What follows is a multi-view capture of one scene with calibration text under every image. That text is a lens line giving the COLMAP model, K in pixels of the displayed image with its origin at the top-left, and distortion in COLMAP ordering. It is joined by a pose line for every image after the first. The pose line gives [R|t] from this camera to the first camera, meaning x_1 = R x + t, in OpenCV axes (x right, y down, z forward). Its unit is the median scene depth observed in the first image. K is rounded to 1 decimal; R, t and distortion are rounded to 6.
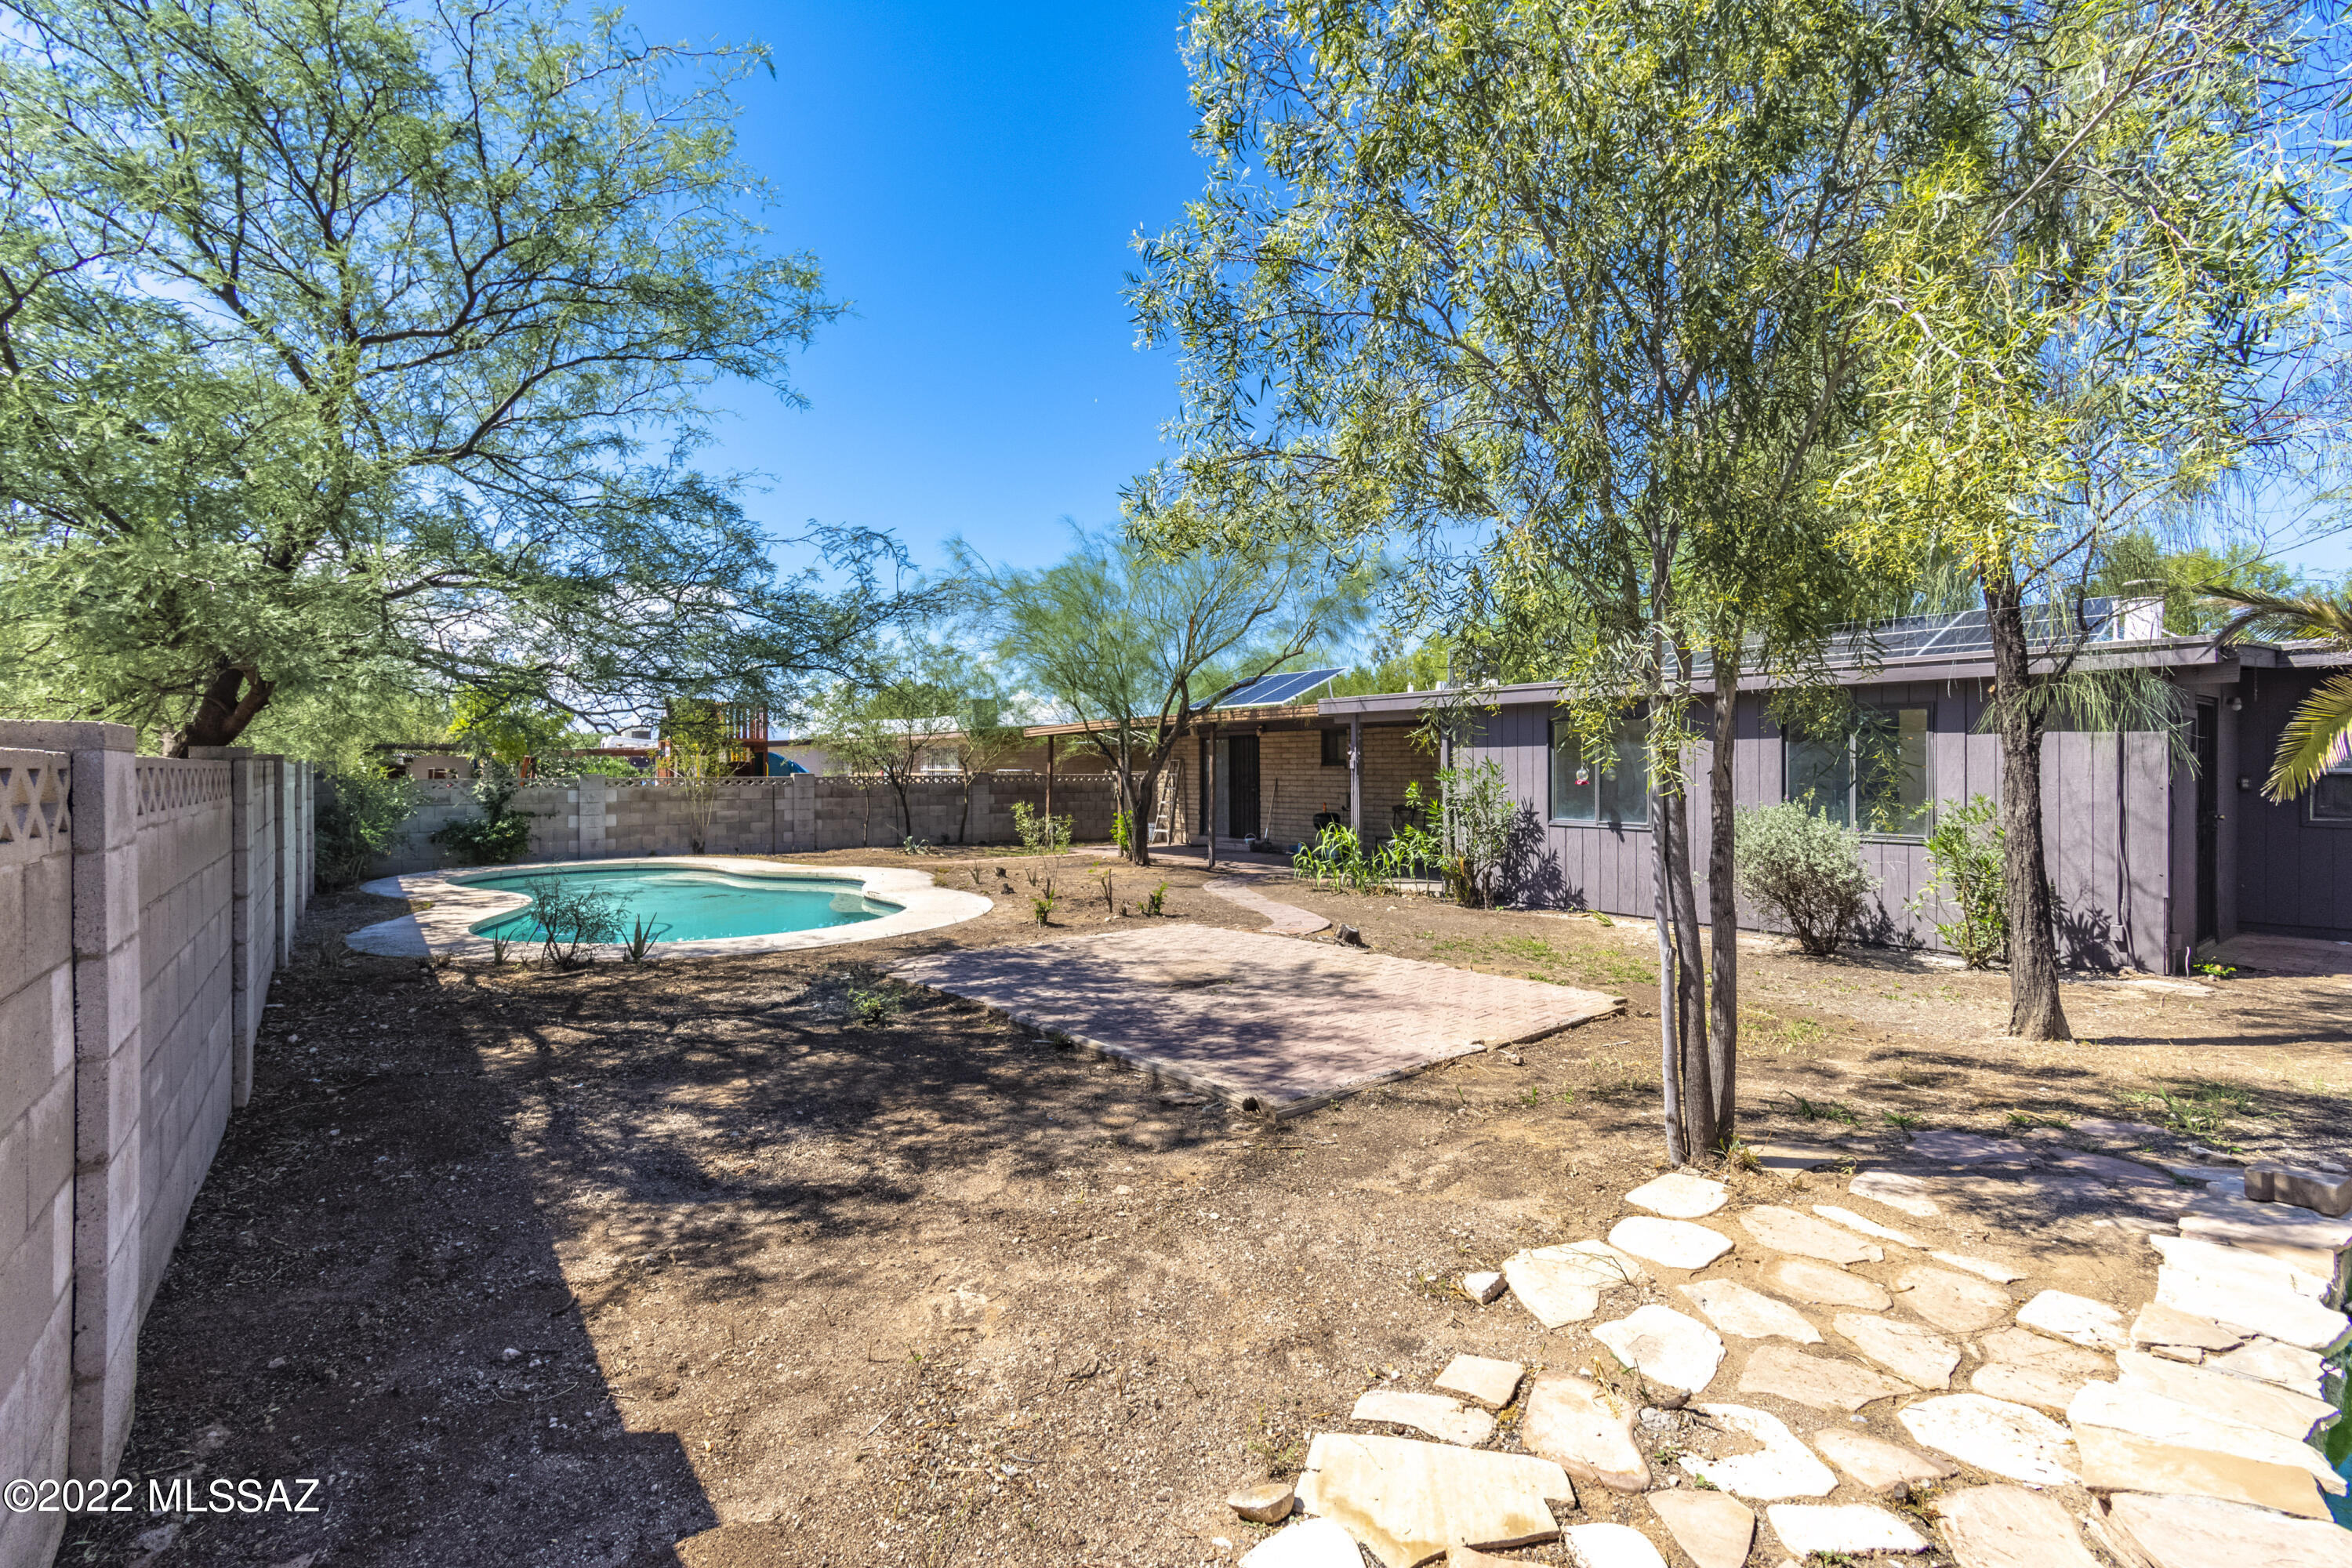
lens RADIAL K [[1055.8, 0, 1170.3], [0, 1055.8, 778.2], [0, 0, 1]] dist [-0.000216, 0.000054]
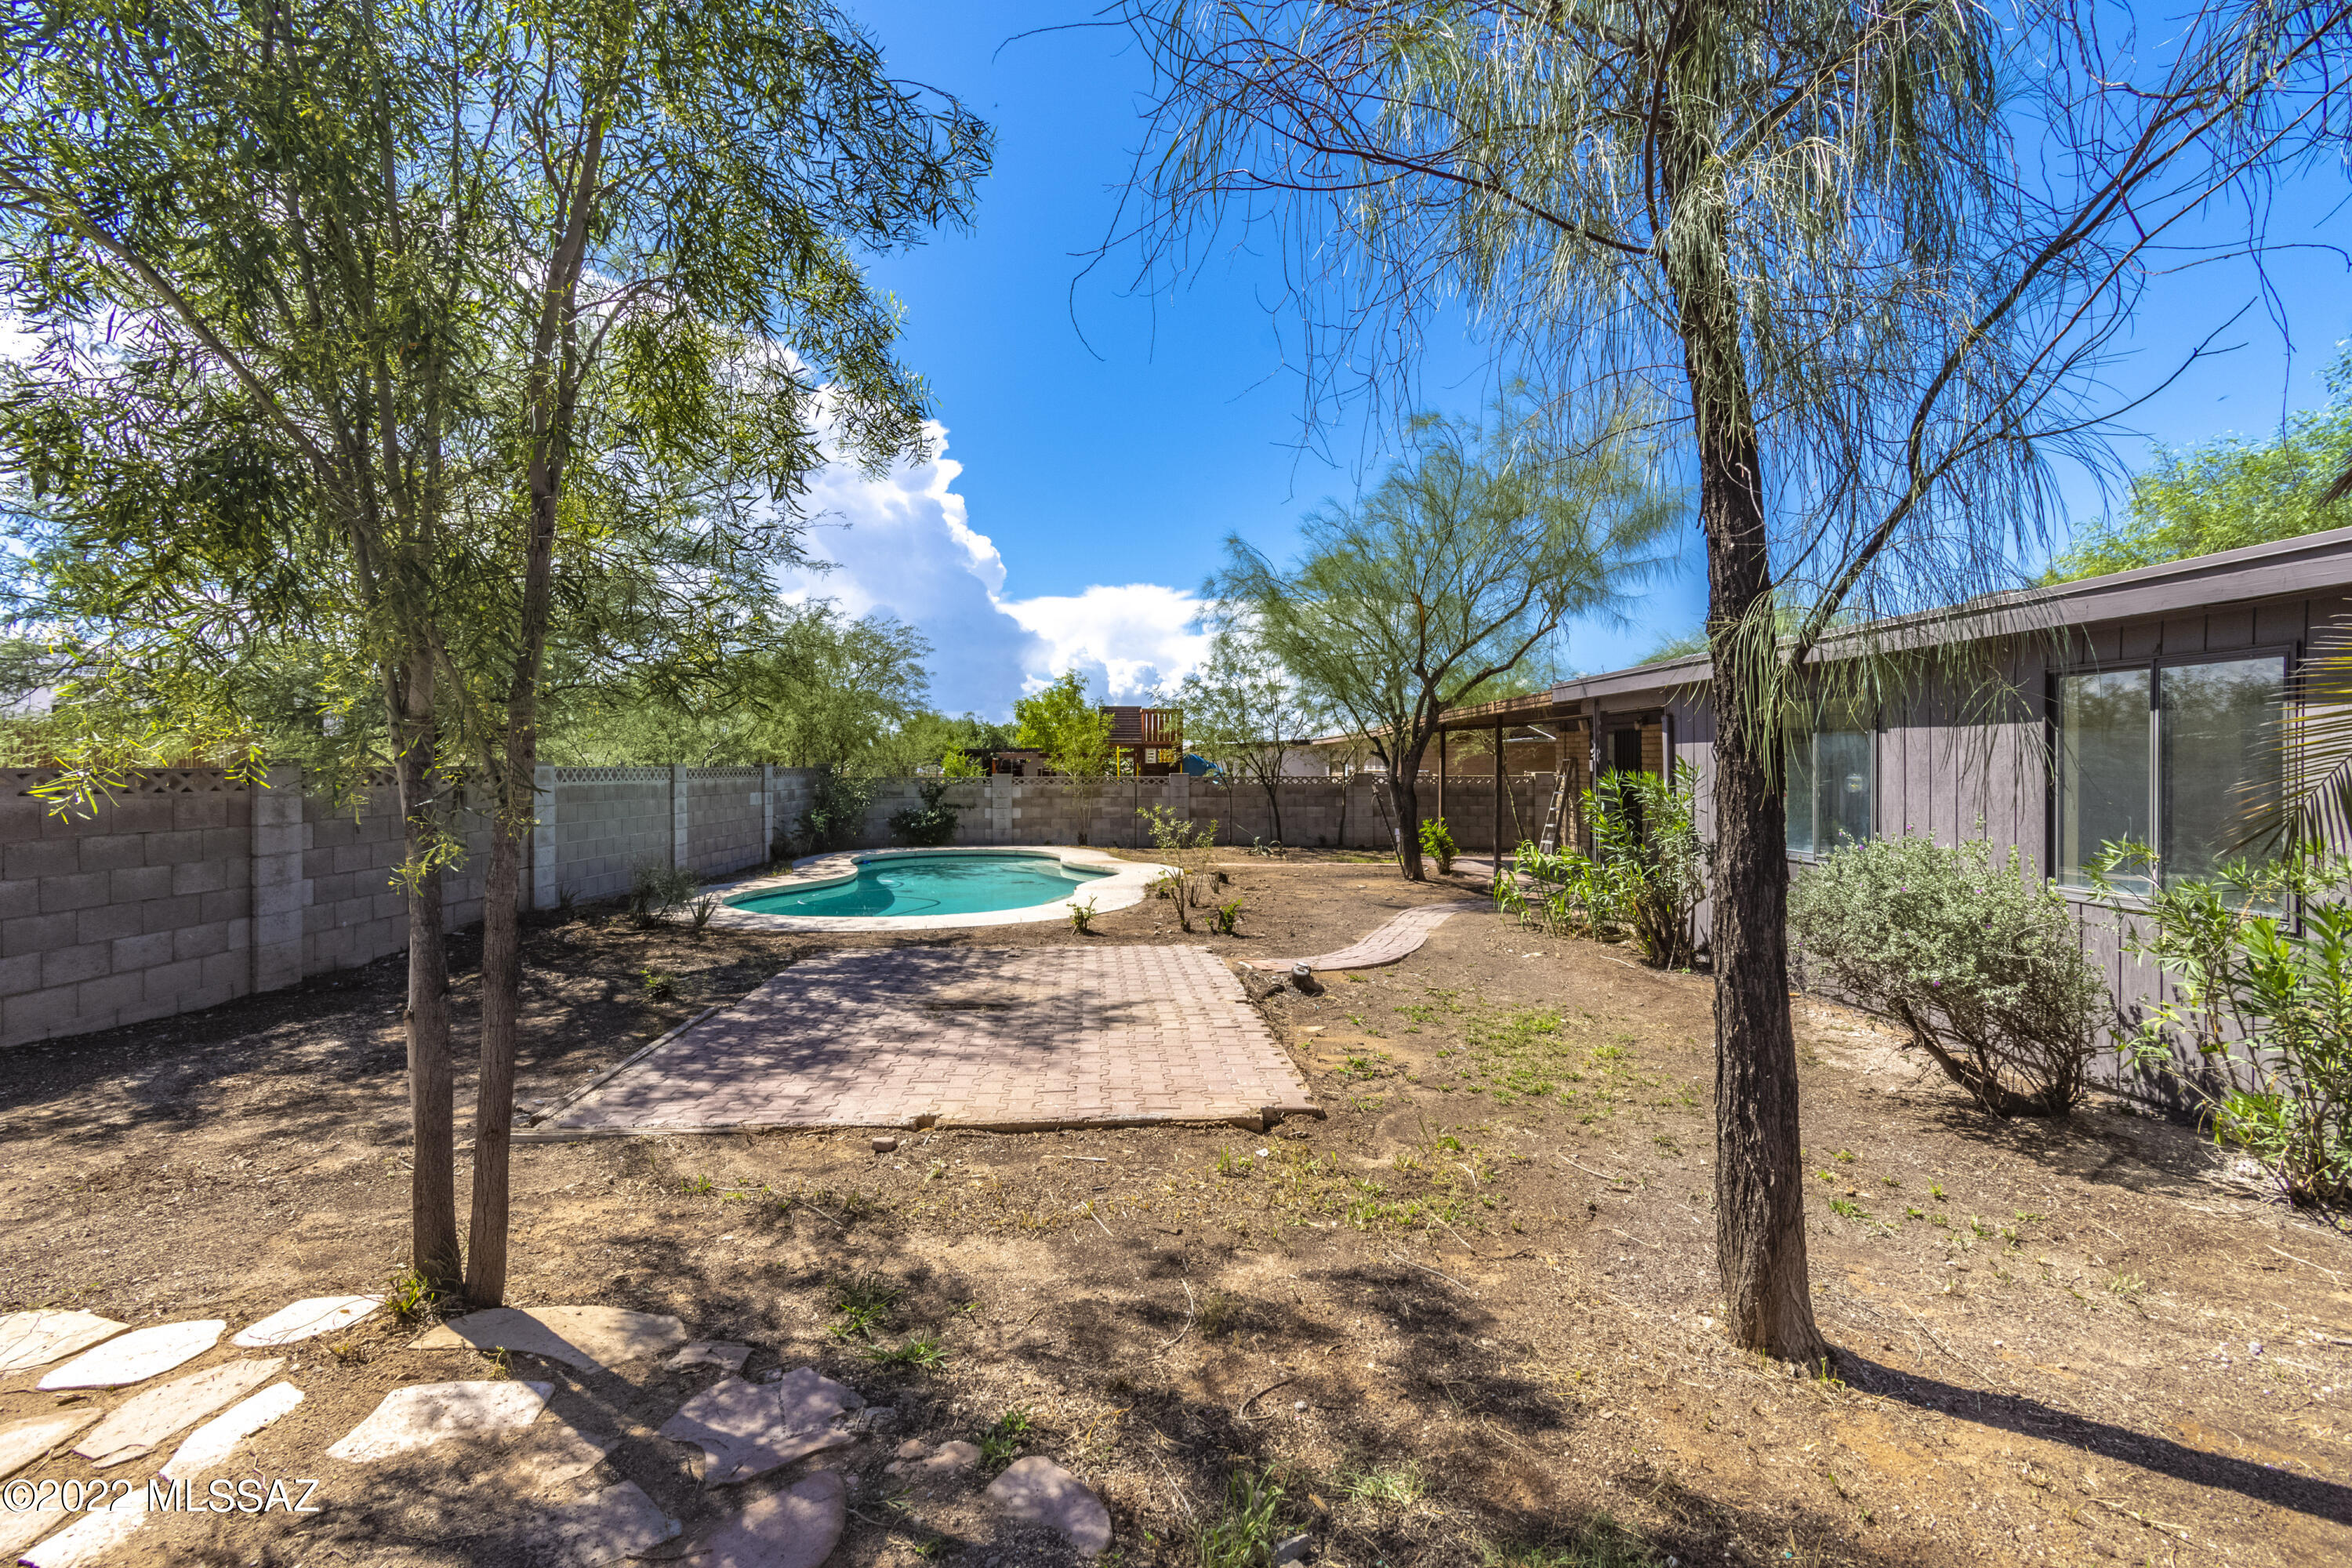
lens RADIAL K [[1055.8, 0, 1173.8], [0, 1055.8, 775.9], [0, 0, 1]] dist [-0.000216, 0.000054]
pose [[0.809209, 0.007047, -0.587478, 1.011645], [-0.008164, 0.999966, 0.000750, -0.011829], [0.587464, 0.004189, 0.809240, 0.509874]]
